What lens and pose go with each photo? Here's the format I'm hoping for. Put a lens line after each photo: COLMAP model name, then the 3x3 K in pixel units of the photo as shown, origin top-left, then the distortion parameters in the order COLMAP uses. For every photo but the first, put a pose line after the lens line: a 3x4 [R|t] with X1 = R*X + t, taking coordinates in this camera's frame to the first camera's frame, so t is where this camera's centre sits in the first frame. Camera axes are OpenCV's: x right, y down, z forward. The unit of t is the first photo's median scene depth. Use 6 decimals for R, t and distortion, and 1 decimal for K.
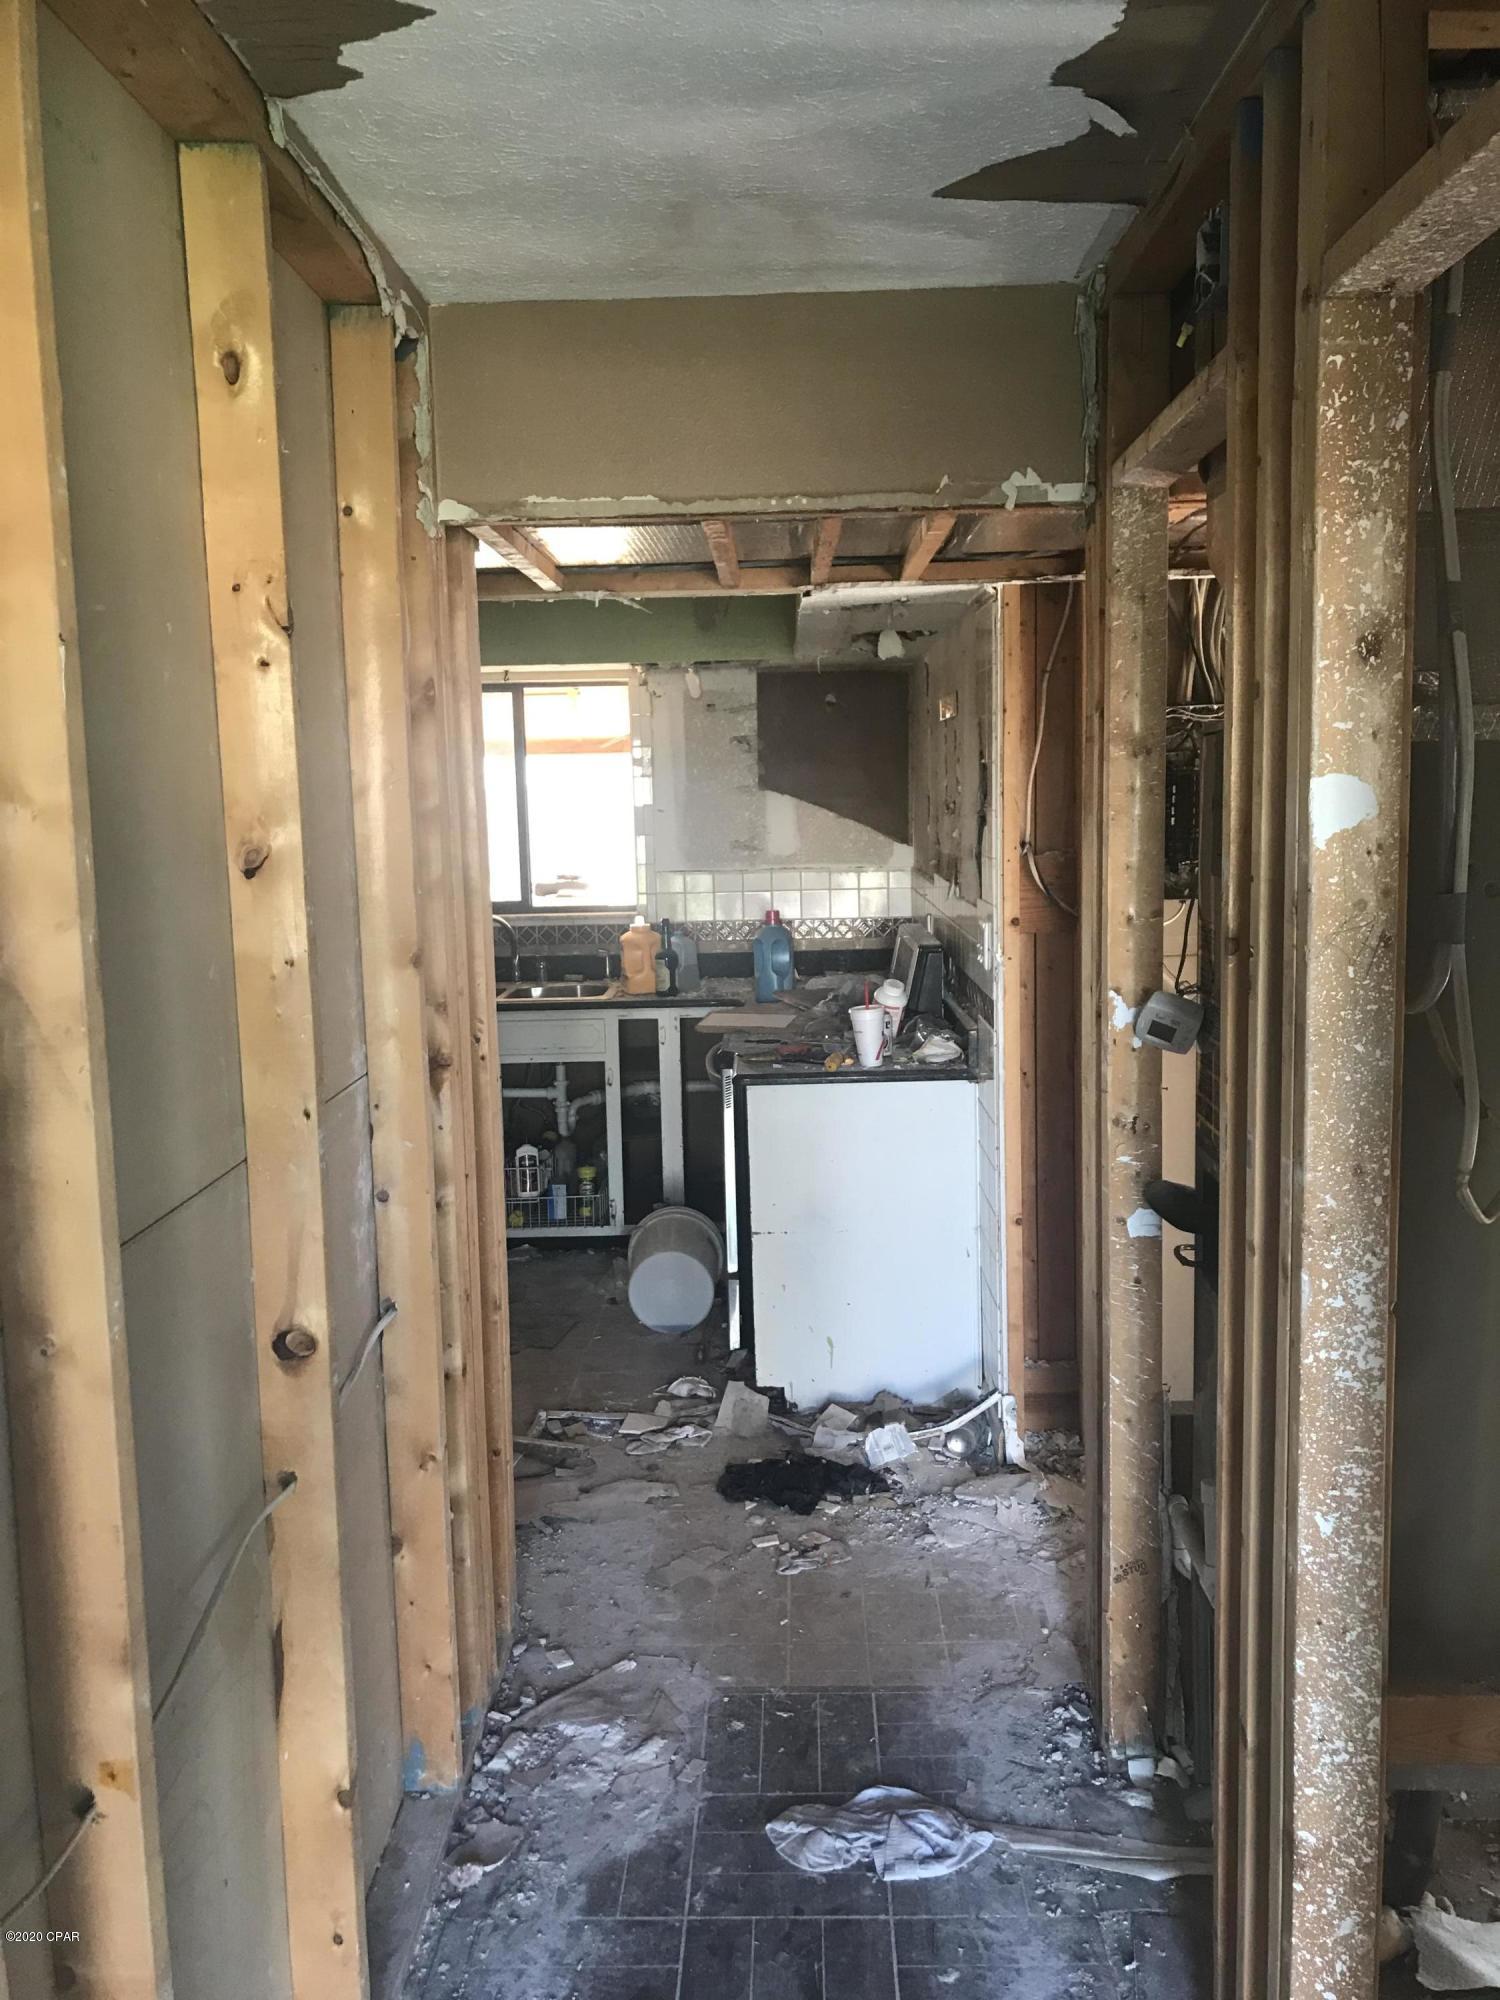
lens RADIAL K [[1635.3, 0, 747.0], [0, 1635.3, 1008.0], [0, 0, 1]] dist [0.020281, -0.033485]
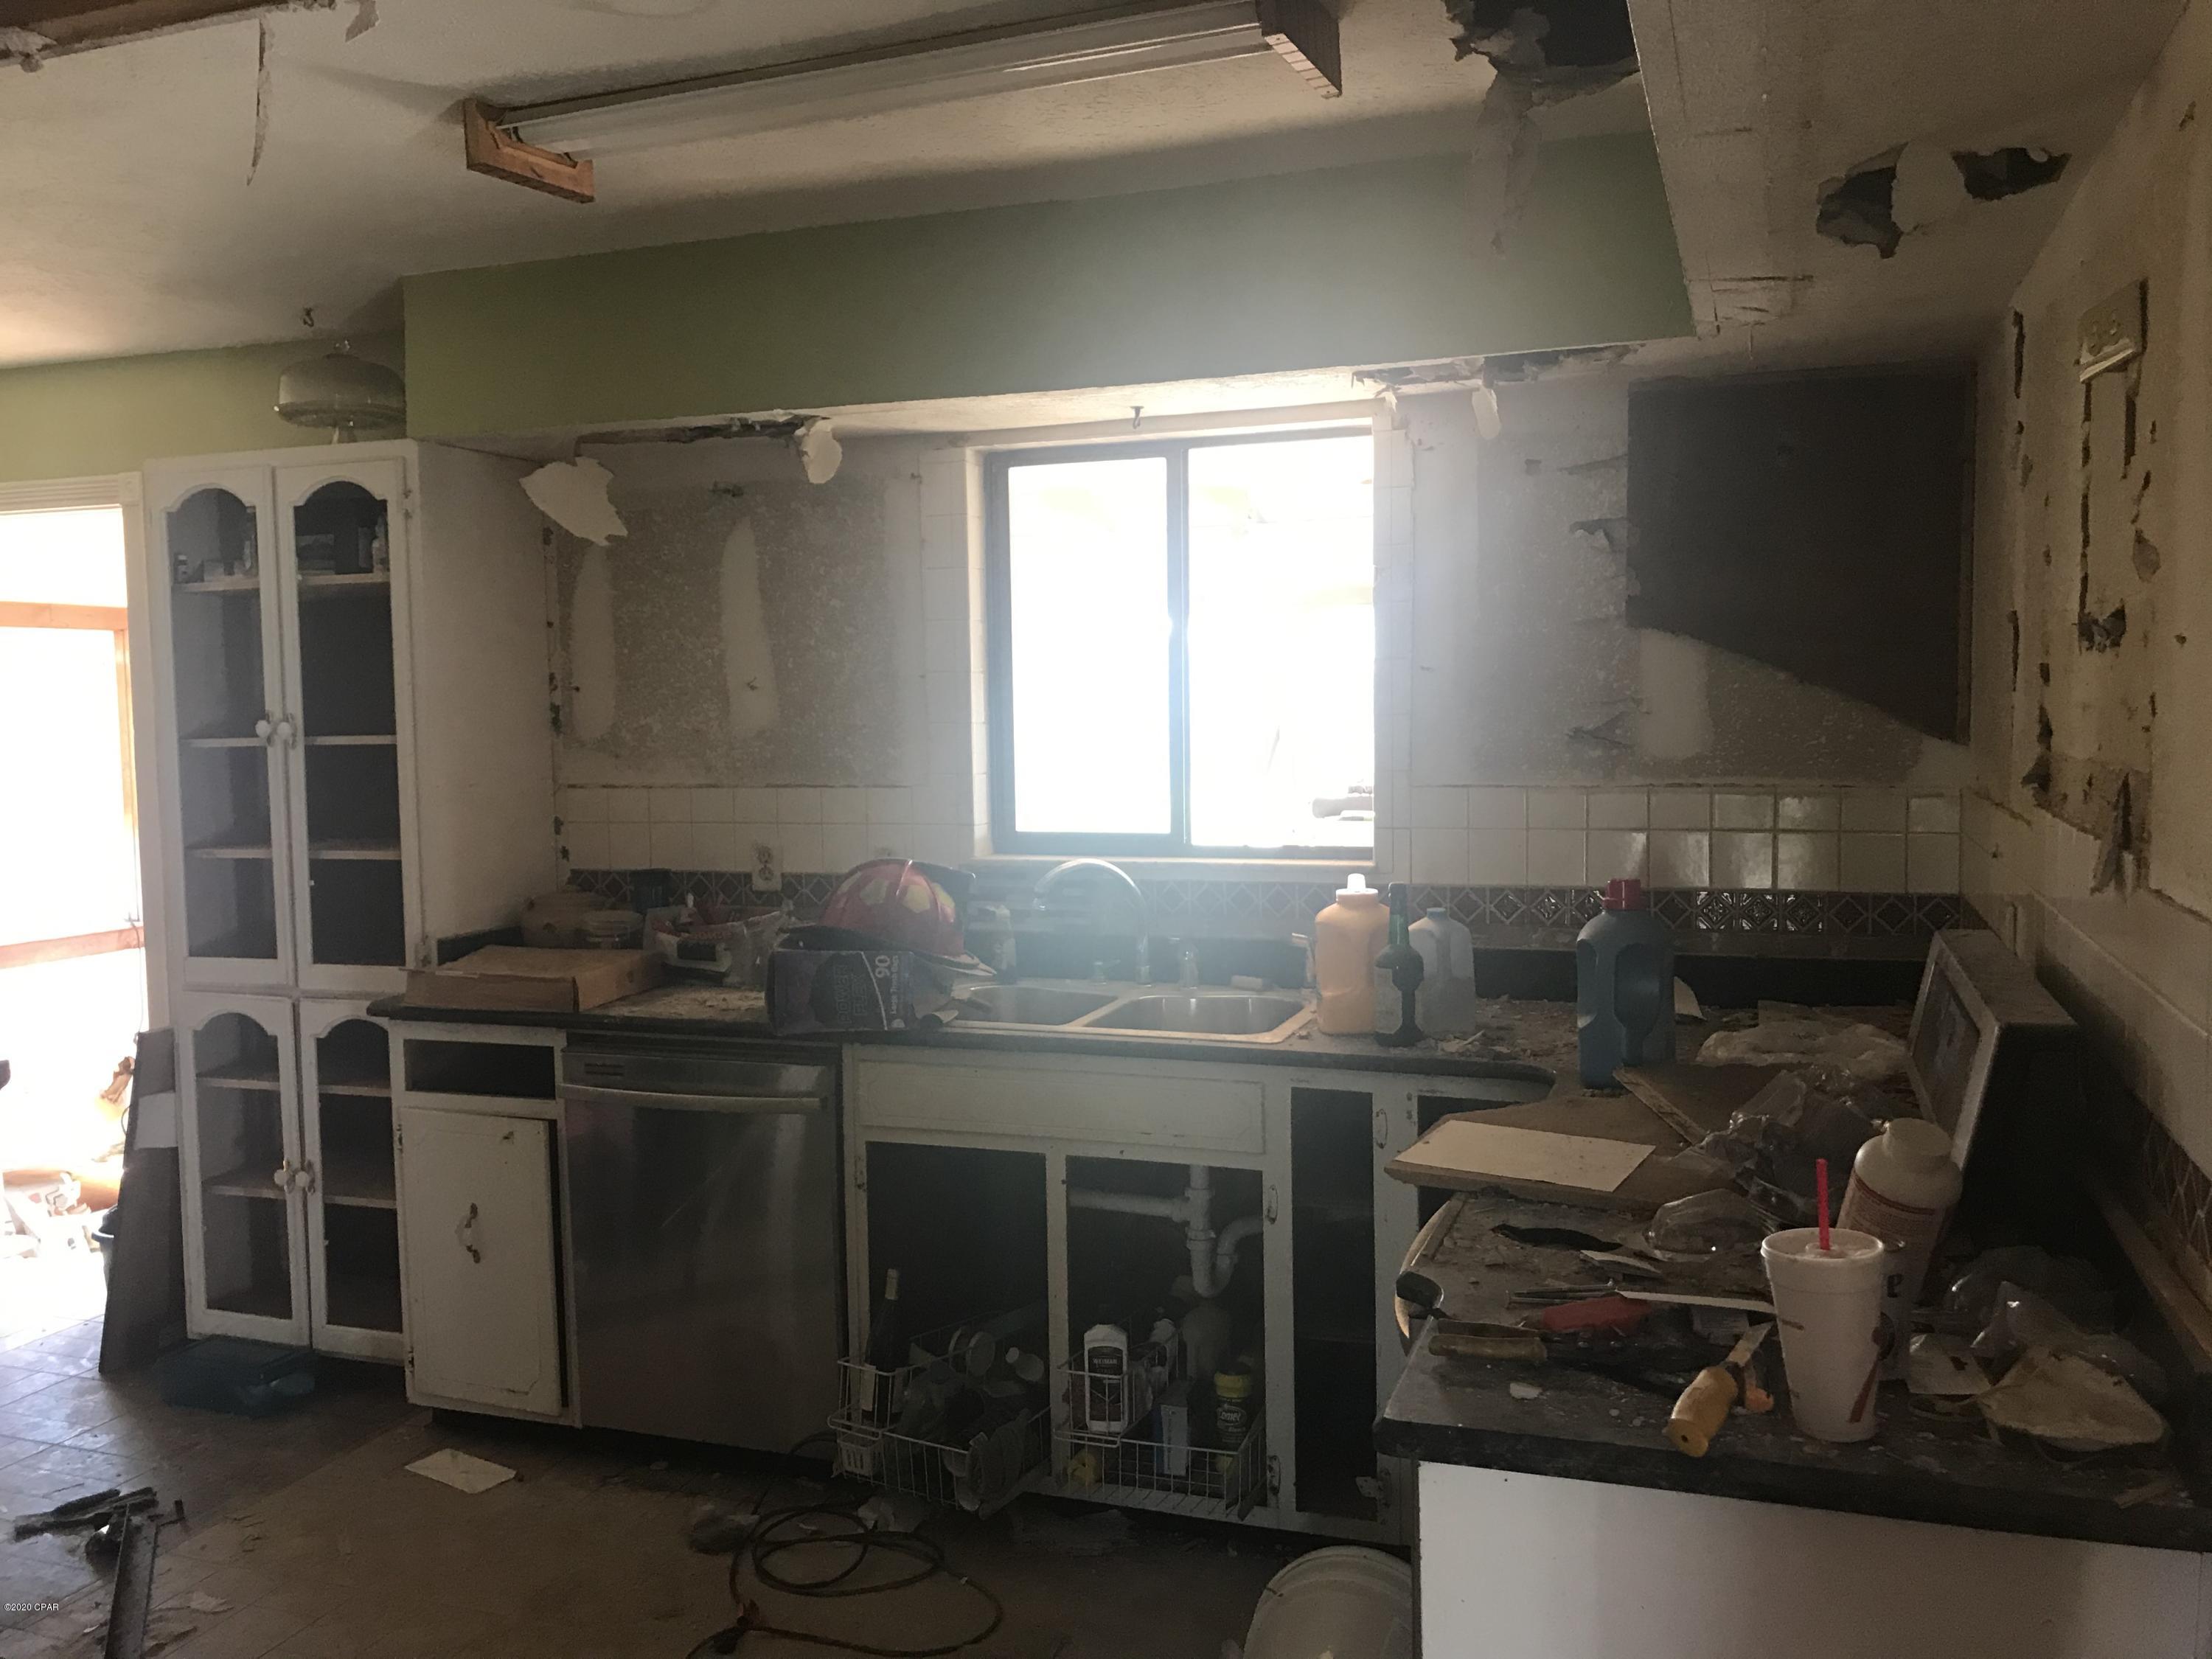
lens RADIAL K [[1808.6, 0, 1086.7], [0, 1808.6, 817.8], [0, 0, 1]] dist [0.020281, -0.033485]
pose [[0.942344, 0.027213, -0.333538, 0.040230], [-0.047663, 0.997441, -0.053282, -0.040388], [0.331234, 0.066107, 0.941230, 0.455430]]
